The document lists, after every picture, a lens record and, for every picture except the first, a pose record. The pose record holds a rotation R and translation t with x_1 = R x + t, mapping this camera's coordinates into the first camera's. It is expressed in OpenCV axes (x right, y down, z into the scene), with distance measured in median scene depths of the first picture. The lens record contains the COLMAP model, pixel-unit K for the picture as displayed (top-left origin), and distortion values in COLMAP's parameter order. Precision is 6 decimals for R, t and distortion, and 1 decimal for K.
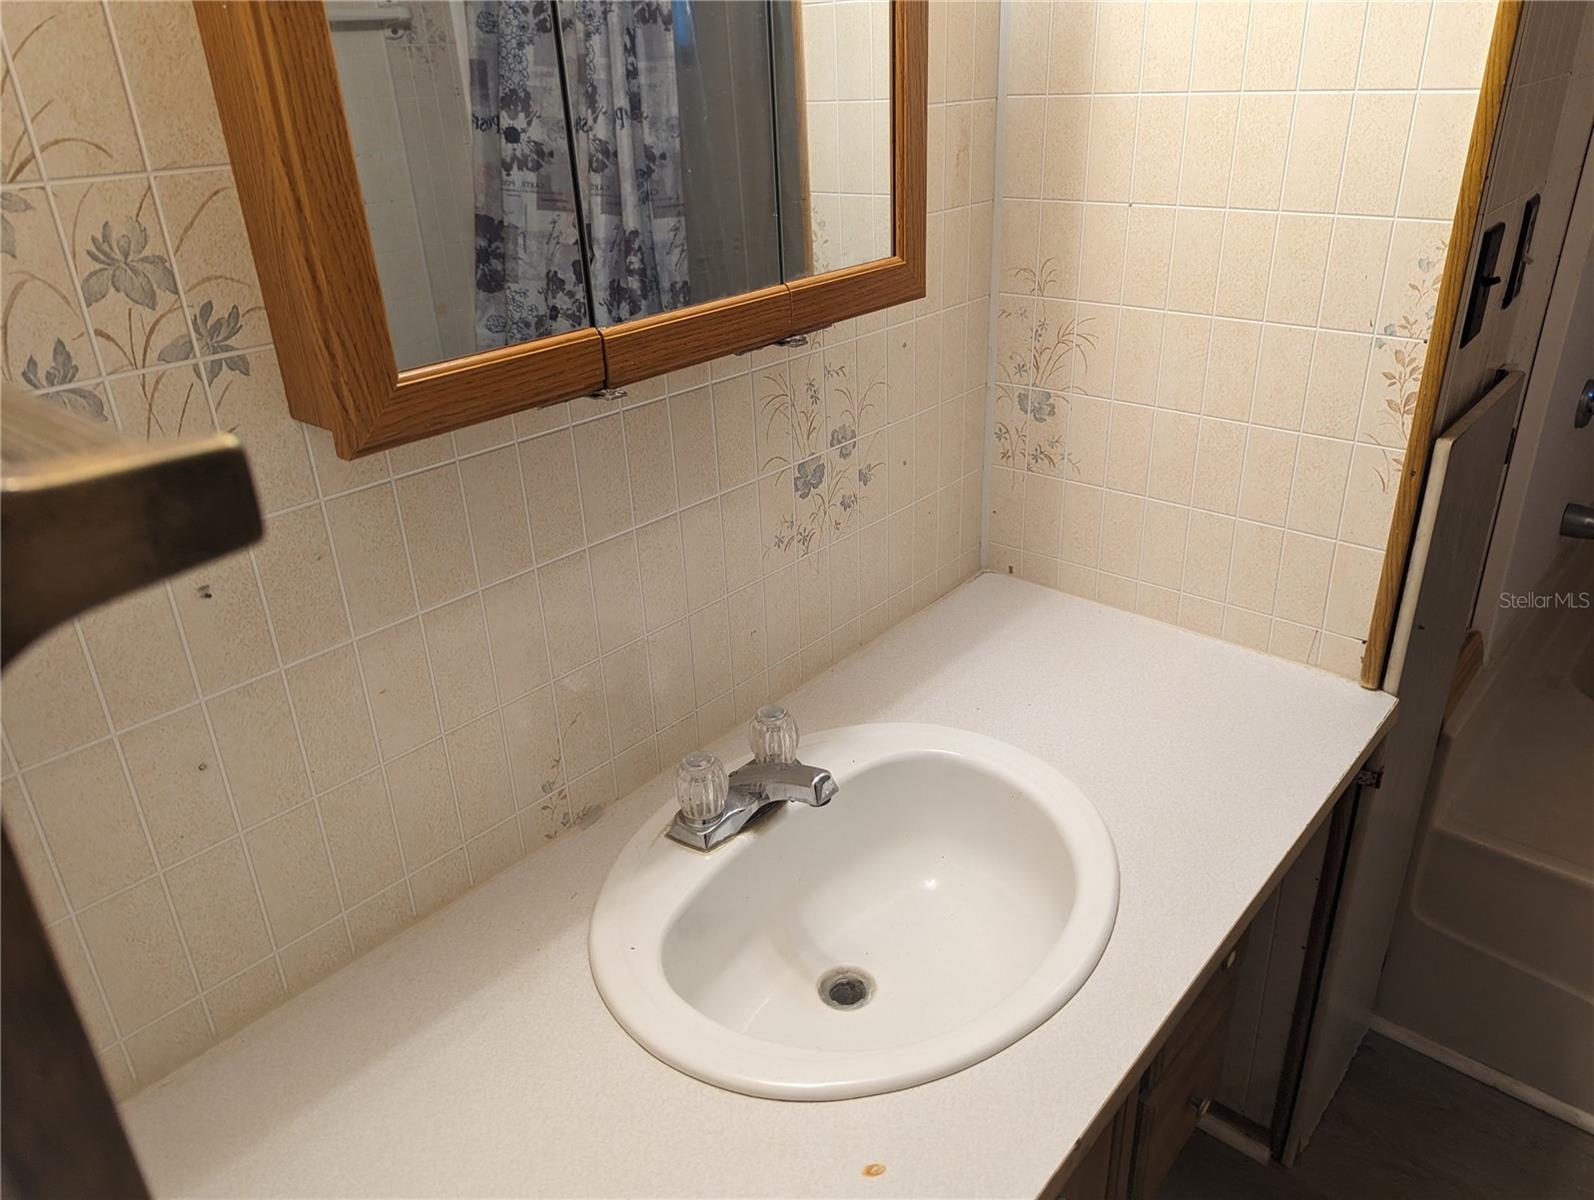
lens RADIAL K [[1131.0, 0, 809.1], [0, 1131.0, 581.2], [0, 0, 1]] dist [0.052255, -0.043745]
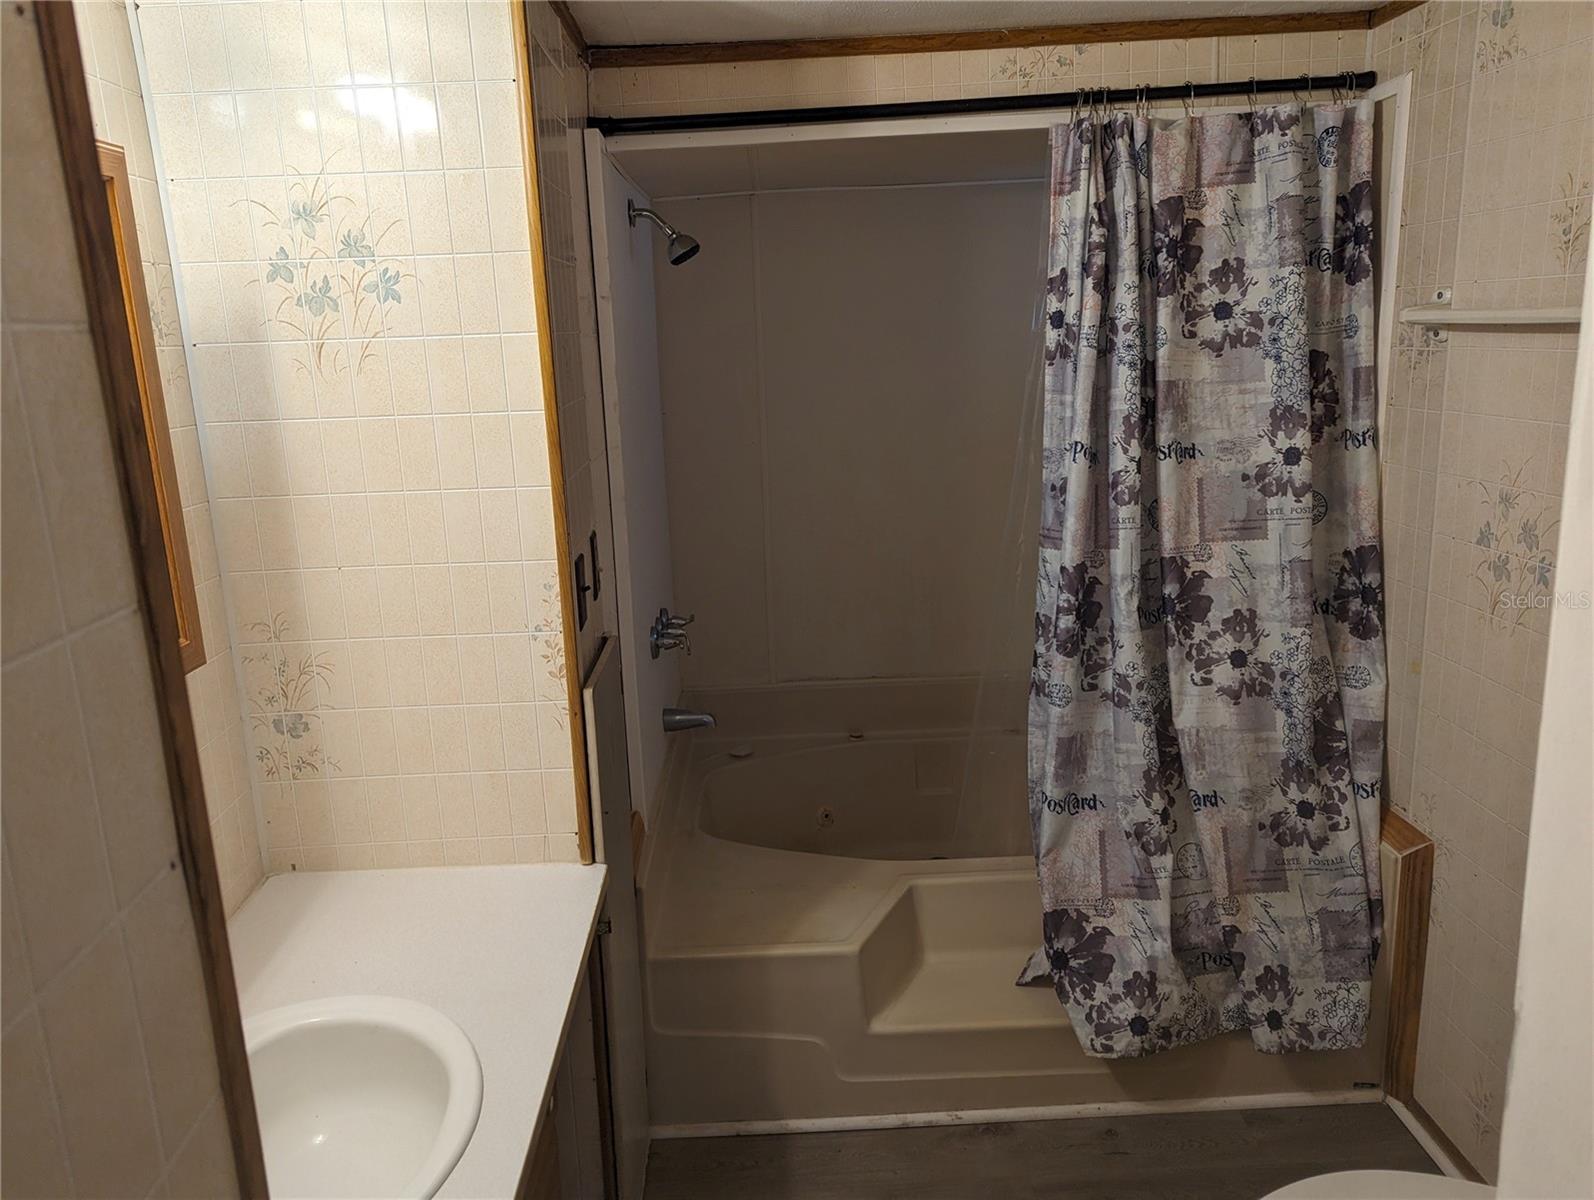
lens RADIAL K [[1131.0, 0, 792.7], [0, 1131.0, 590.9], [0, 0, 1]] dist [0.052255, -0.043745]
pose [[0.740382, -0.145894, 0.656162, -0.190437], [0.293179, 0.948508, -0.119914, 0.013430], [-0.604880, 0.281155, 0.745031, -0.292969]]
